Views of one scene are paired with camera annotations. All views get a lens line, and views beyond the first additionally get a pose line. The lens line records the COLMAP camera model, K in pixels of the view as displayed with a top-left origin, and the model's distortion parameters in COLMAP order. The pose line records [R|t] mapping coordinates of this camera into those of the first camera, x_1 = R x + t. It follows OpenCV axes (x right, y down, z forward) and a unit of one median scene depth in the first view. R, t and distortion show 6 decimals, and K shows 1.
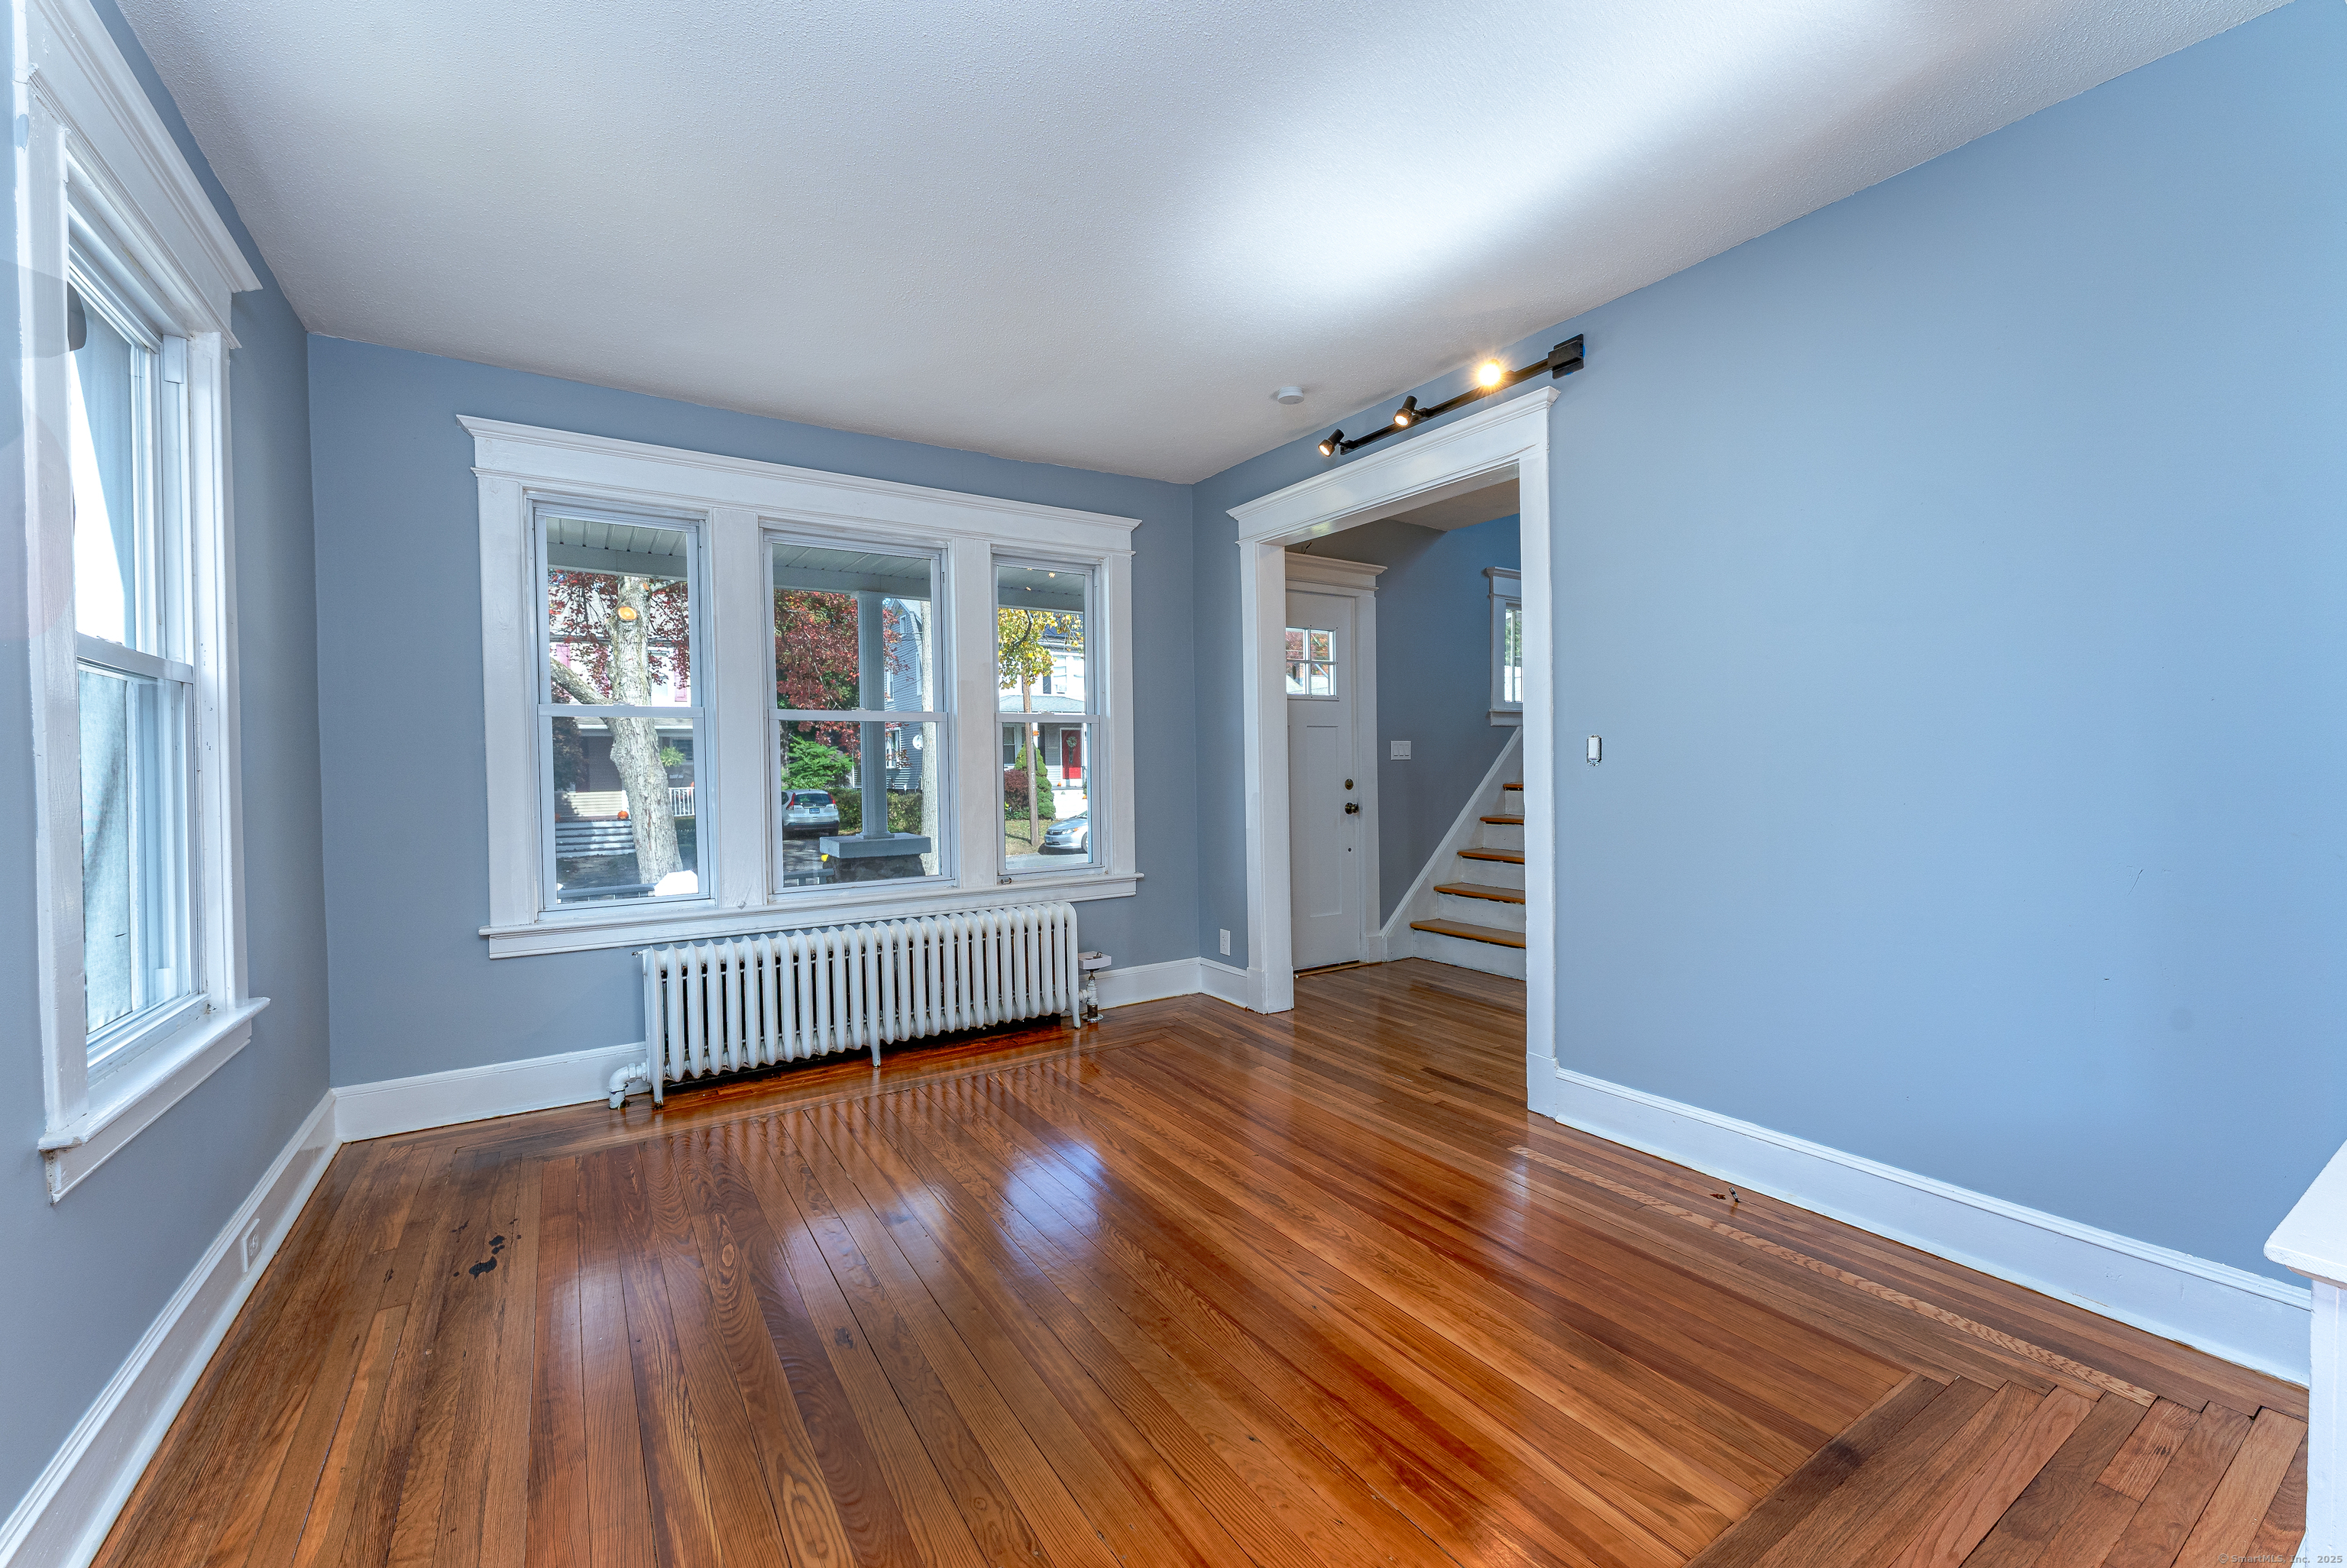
lens RADIAL K [[943.6, 0, 1177.7], [0, 943.6, 785.0], [0, 0, 1]] dist [0.002265, -0.000730]
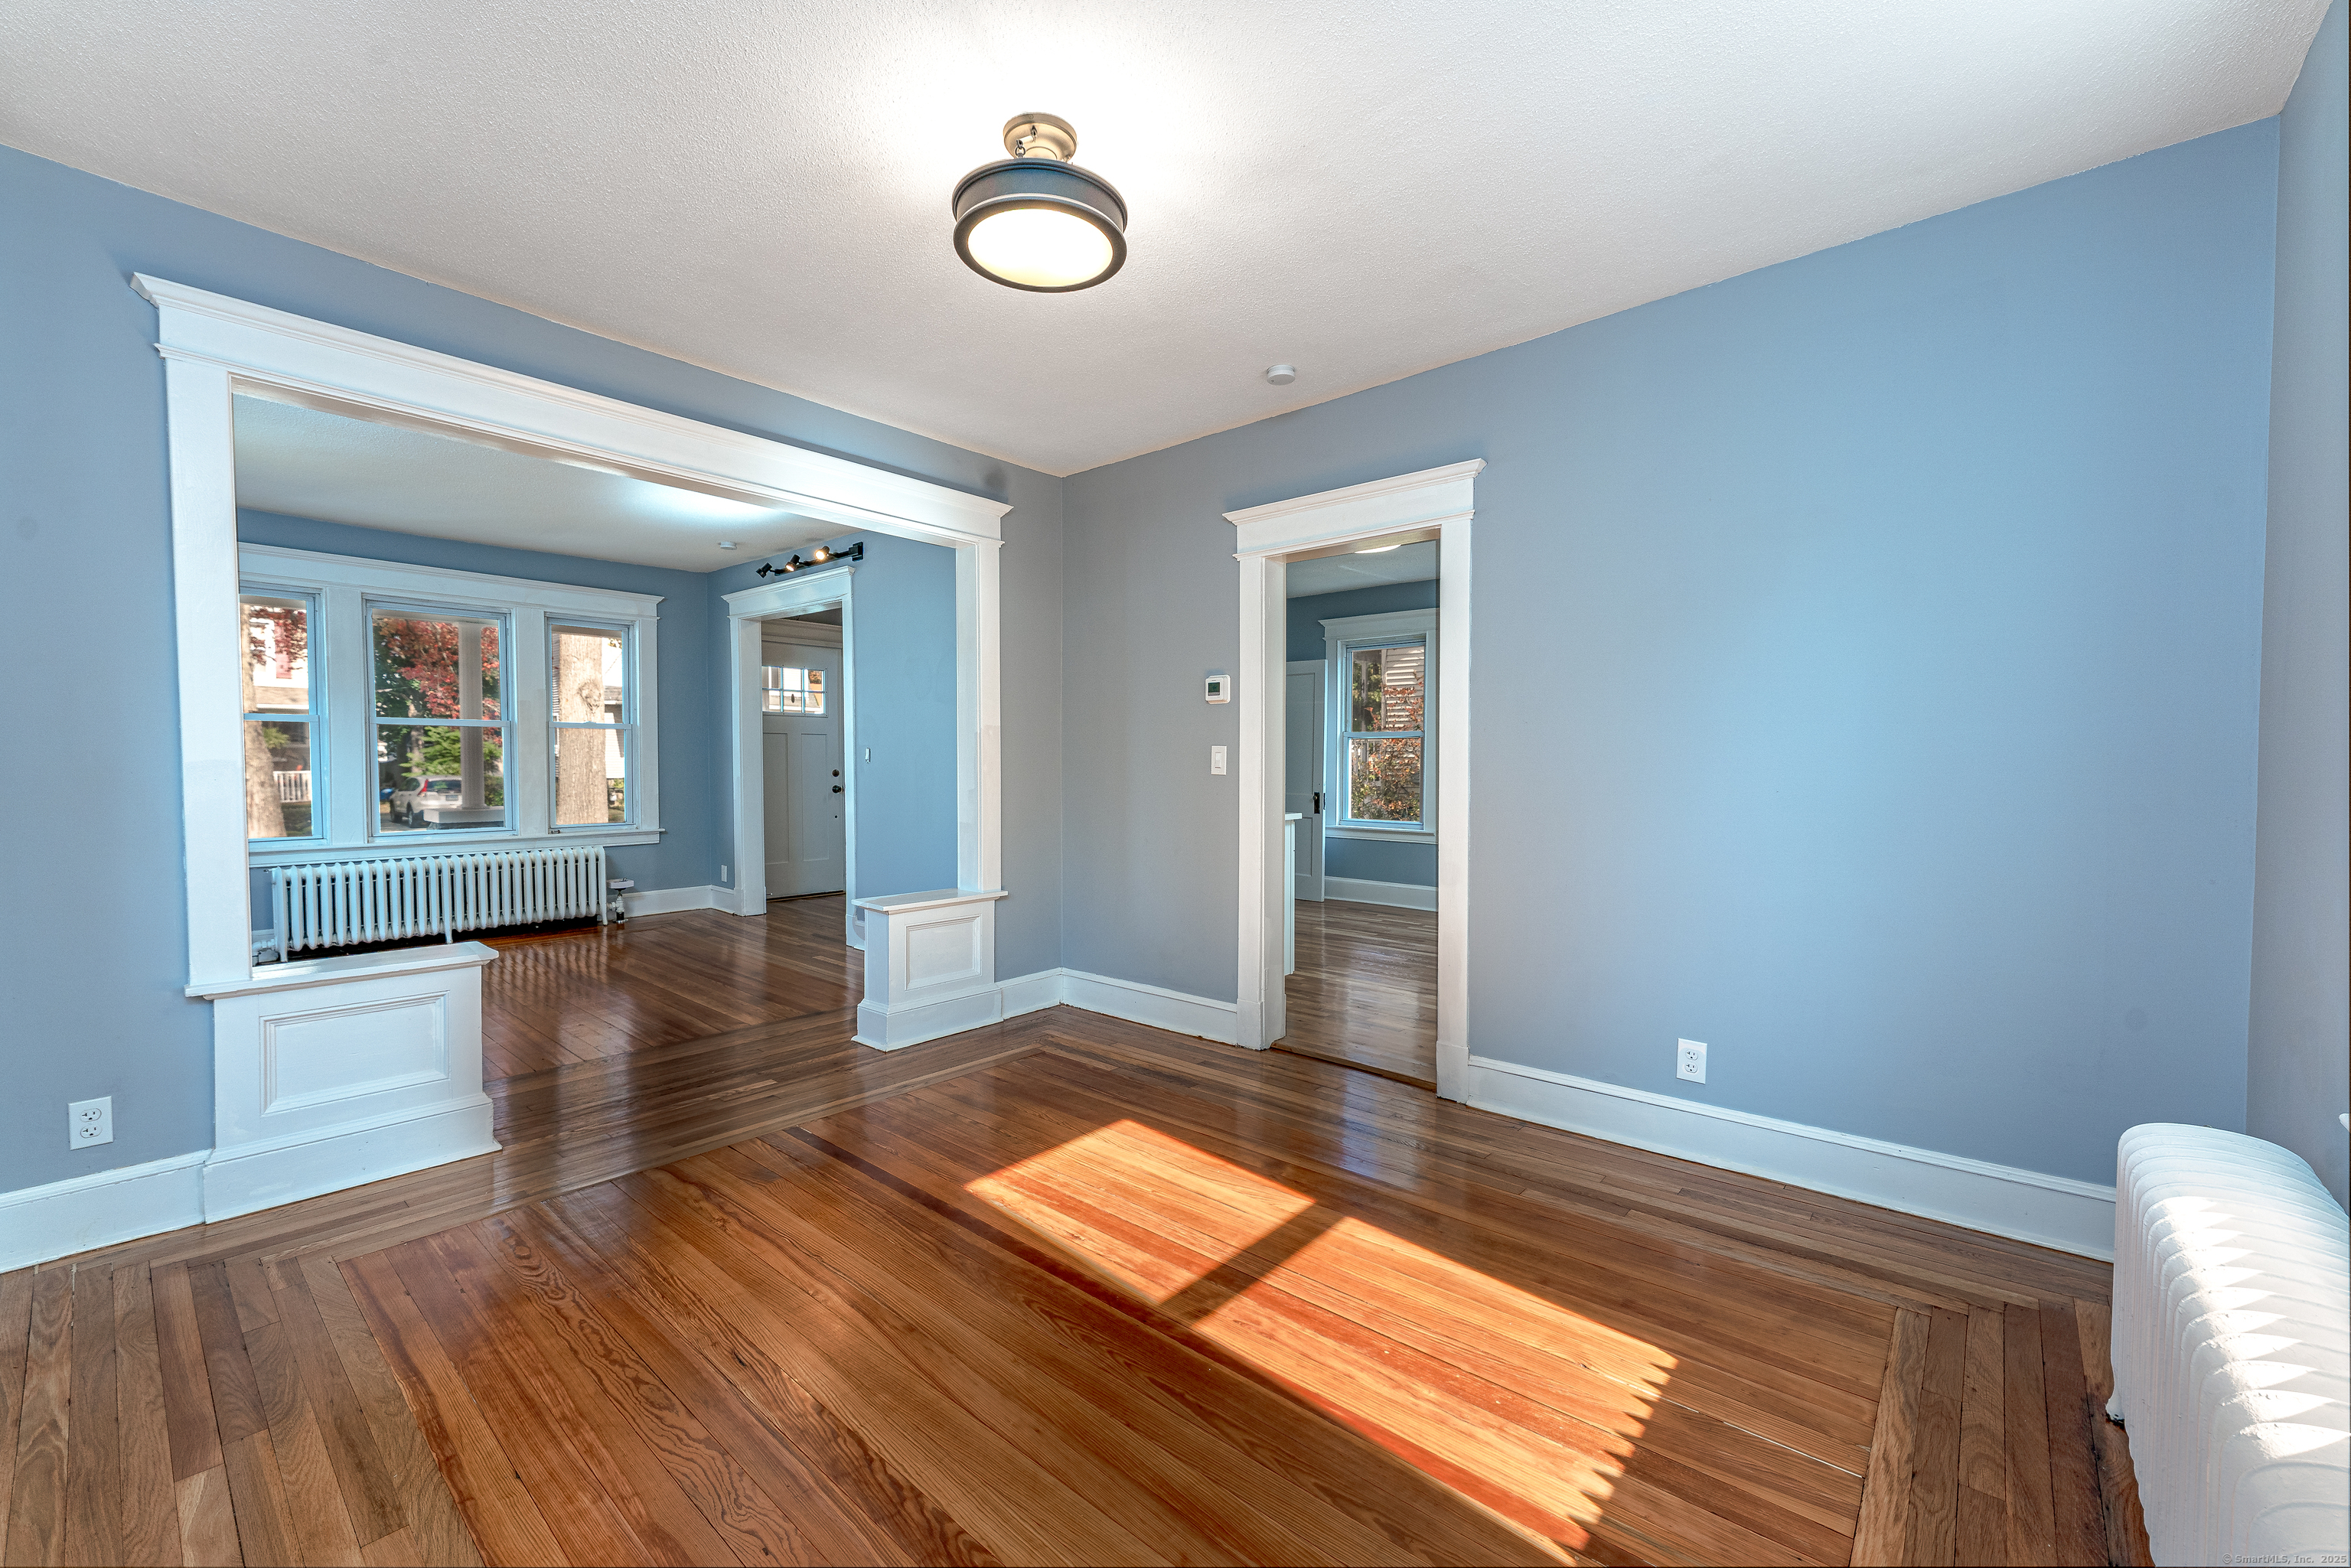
lens RADIAL K [[945.3, 0, 1171.0], [0, 945.3, 792.1], [0, 0, 1]] dist [0.002265, -0.000730]
pose [[0.963677, 0.008885, 0.266922, 0.363577], [-0.012489, 0.999852, 0.011808, 0.006078], [-0.266778, -0.014713, 0.963646, -0.731495]]
